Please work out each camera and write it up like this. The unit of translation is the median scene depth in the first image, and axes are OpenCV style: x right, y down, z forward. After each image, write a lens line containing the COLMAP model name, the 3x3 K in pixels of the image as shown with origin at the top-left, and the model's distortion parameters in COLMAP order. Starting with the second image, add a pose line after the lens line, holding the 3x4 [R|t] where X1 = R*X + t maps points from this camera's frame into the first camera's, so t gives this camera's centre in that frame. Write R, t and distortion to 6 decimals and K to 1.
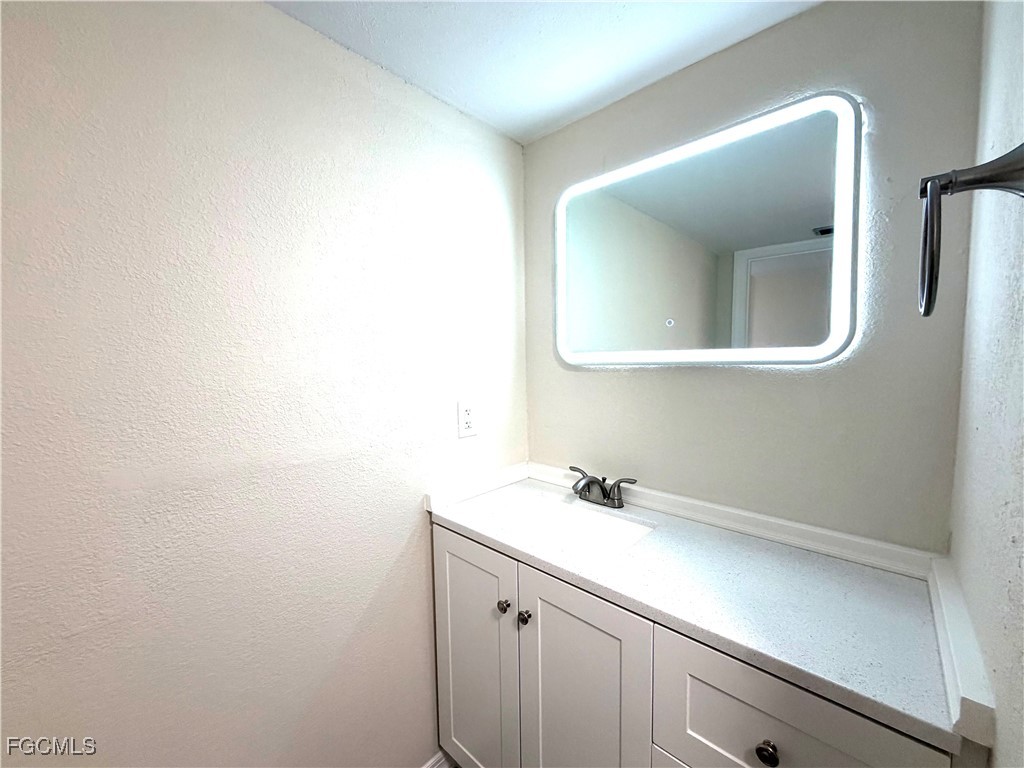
lens RADIAL K [[406.8, 0, 510.1], [0, 406.8, 386.3], [0, 0, 1]] dist [0.002076, 0.000024]
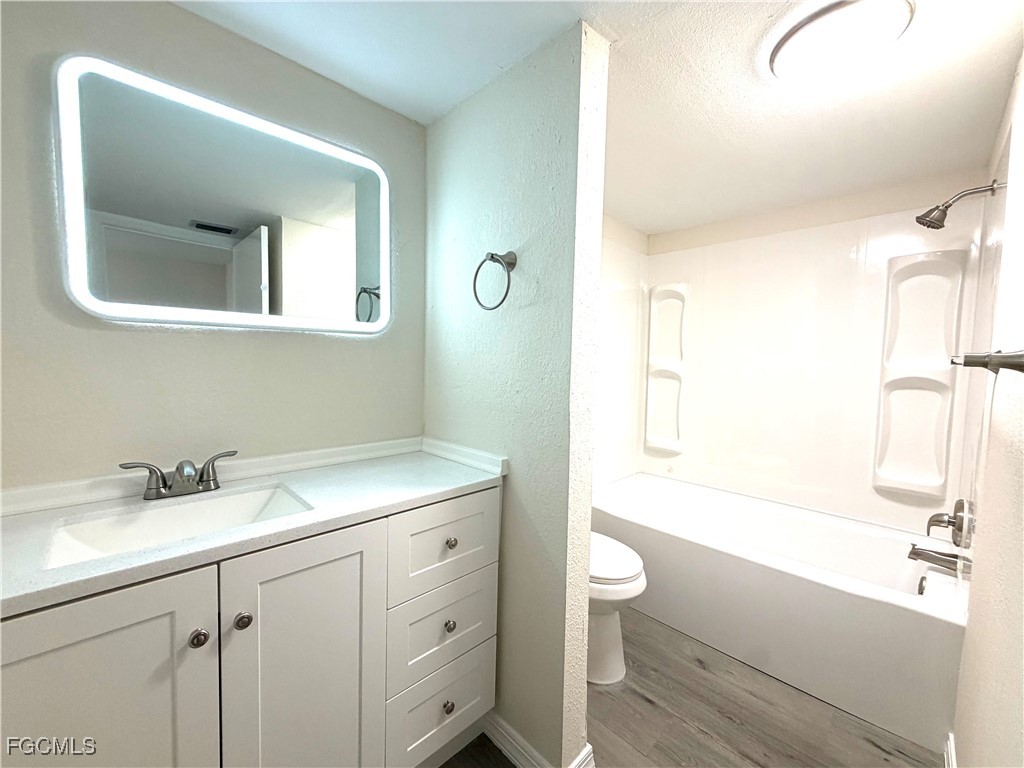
lens RADIAL K [[406.8, 0, 510.1], [0, 406.8, 386.3], [0, 0, 1]] dist [0.002076, 0.000024]
pose [[0.043453, -0.048883, 0.997859, -0.639498], [0.050881, 0.997614, 0.046656, 0.079078], [-0.997759, 0.048745, 0.045836, 0.358549]]
